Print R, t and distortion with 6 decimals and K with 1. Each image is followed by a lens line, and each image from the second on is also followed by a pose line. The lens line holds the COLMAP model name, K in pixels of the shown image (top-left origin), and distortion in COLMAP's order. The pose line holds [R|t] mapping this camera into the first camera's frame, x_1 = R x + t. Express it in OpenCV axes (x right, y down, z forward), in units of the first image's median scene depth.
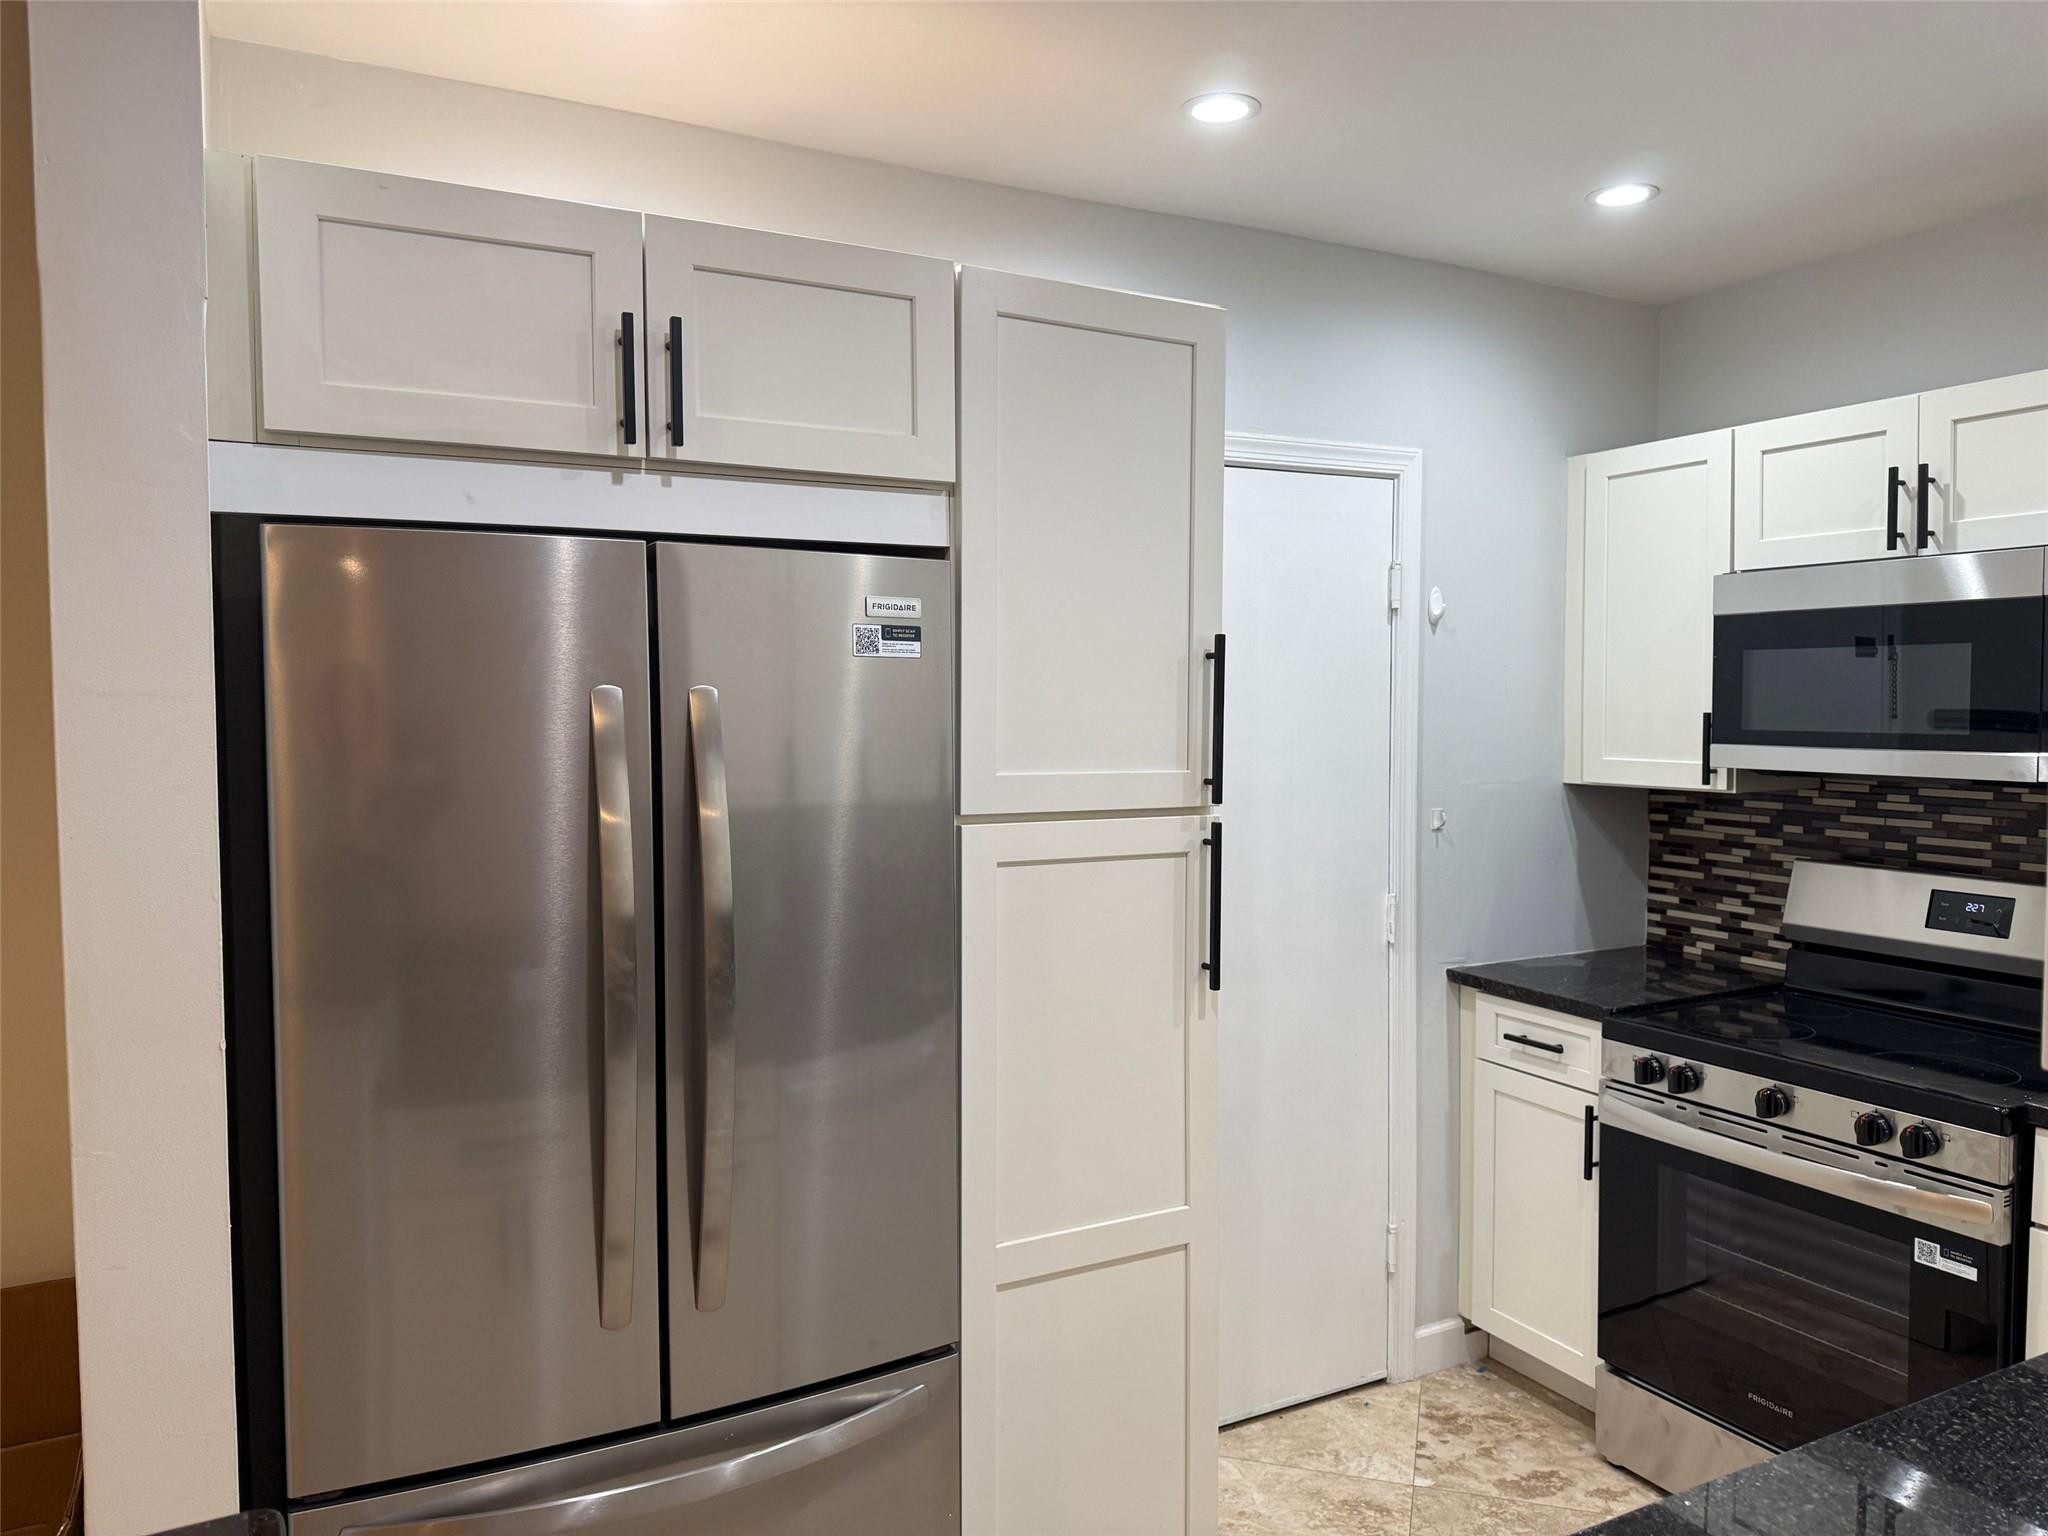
lens RADIAL K [[1453.3, 0, 1003.9], [0, 1453.3, 757.8], [0, 0, 1]] dist [0.003403, -0.003769]
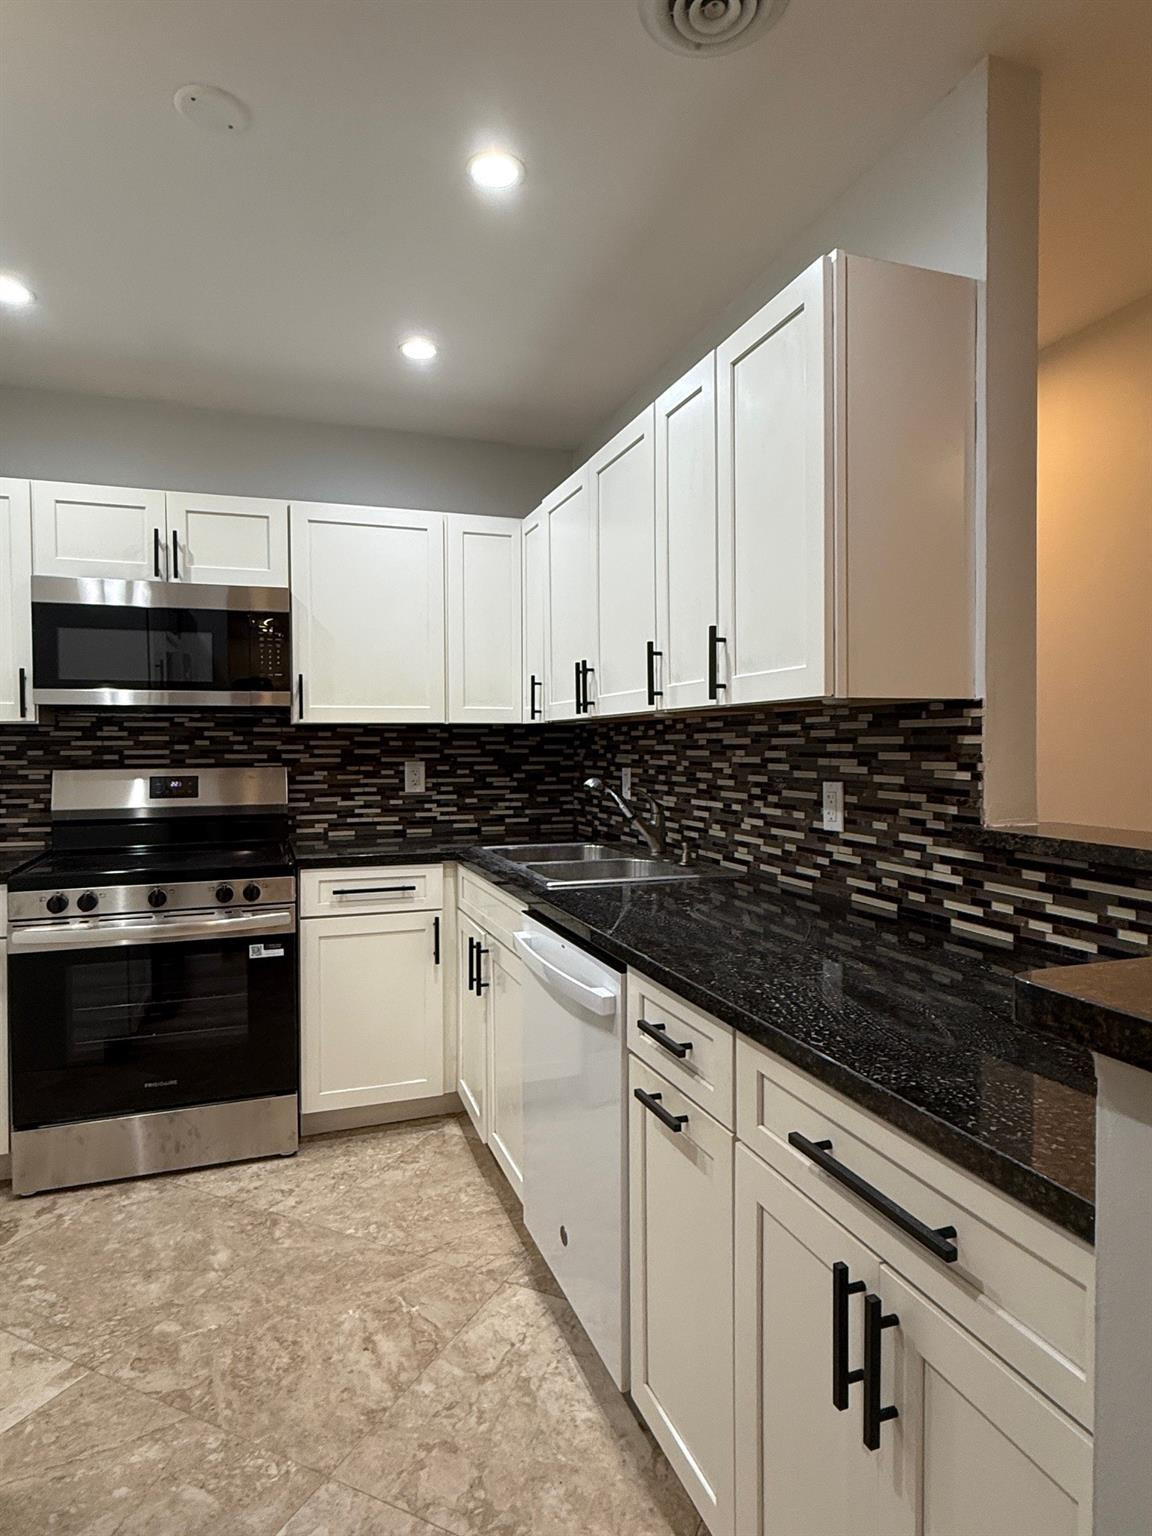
lens RADIAL K [[885.5, 0, 572.8], [0, 885.5, 759.0], [0, 0, 1]] dist [-0.001940, 0.002666]
pose [[0.134669, -0.017207, 0.990741, -0.342384], [0.046192, 0.998871, 0.011069, 0.078810], [-0.989813, 0.044274, 0.135311, 0.340667]]
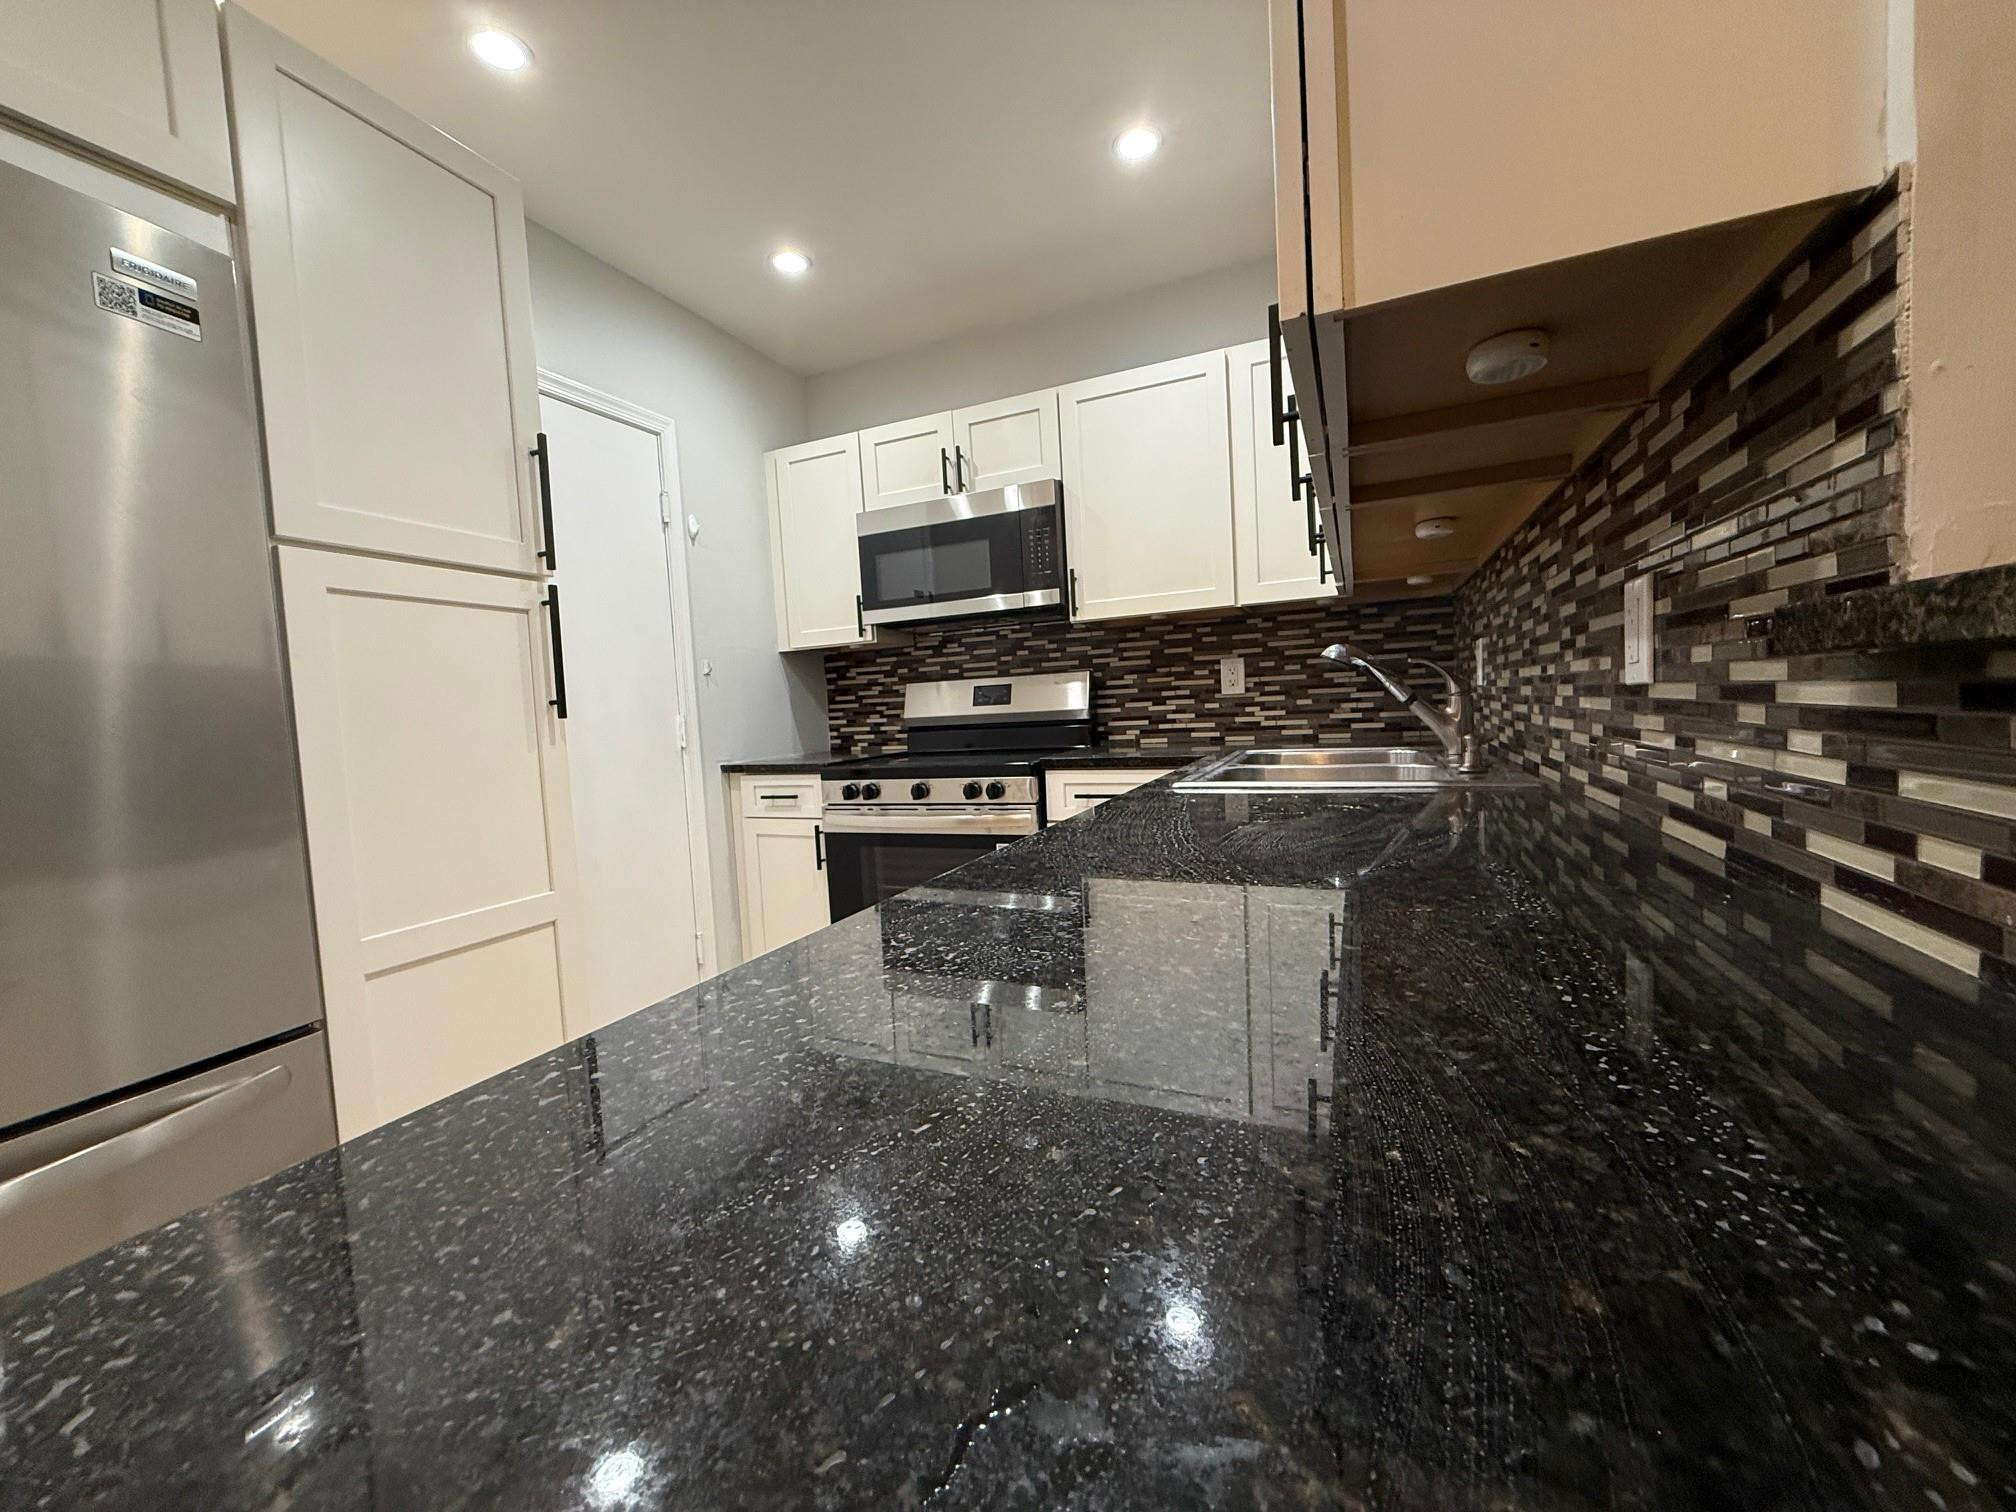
lens RADIAL K [[802.9, 0, 1002.1], [0, 802.9, 755.3], [0, 0, 1]] dist [-0.001574, 0.001111]
pose [[0.774471, -0.077972, 0.627786, -0.000806], [0.077923, 0.996576, 0.027645, 0.150757], [-0.627792, 0.027508, 0.777895, 0.156497]]
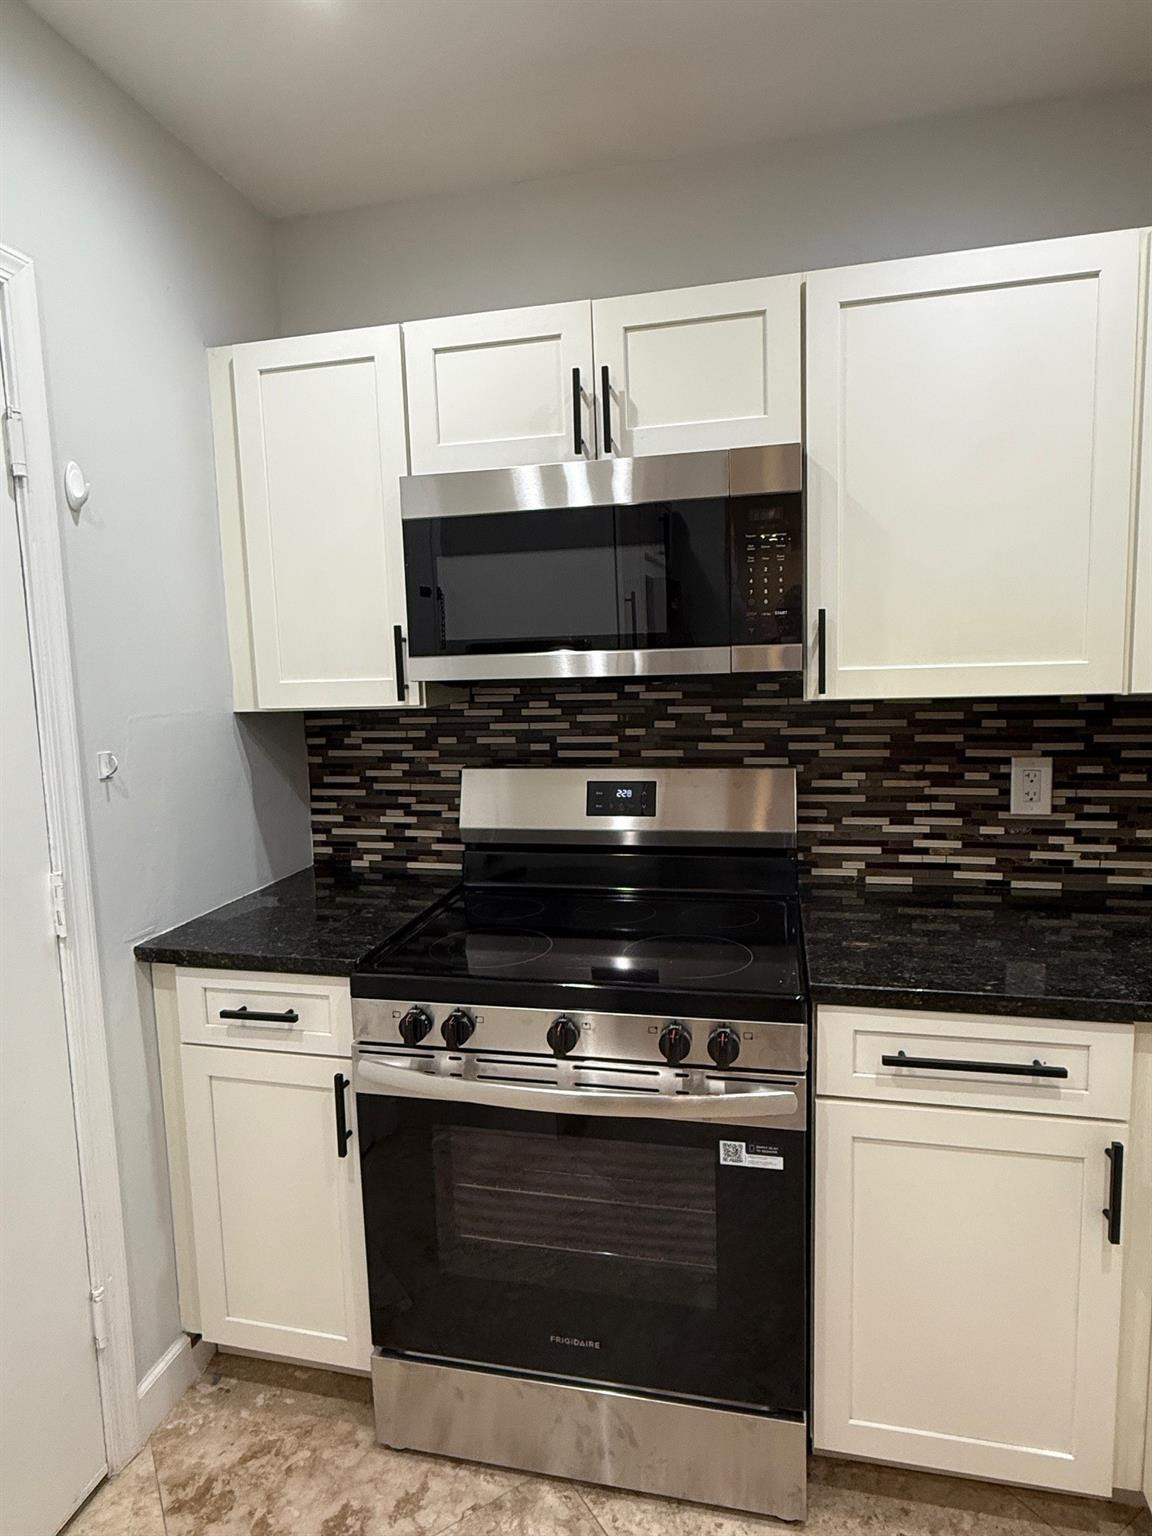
lens RADIAL K [[885.5, 0, 575.4], [0, 885.5, 759.0], [0, 0, 1]] dist [-0.001940, 0.002666]
pose [[0.643983, -0.098233, 0.758707, 0.110230], [0.058869, 0.995145, 0.078878, 0.018045], [-0.762771, -0.006131, 0.646639, 0.548994]]
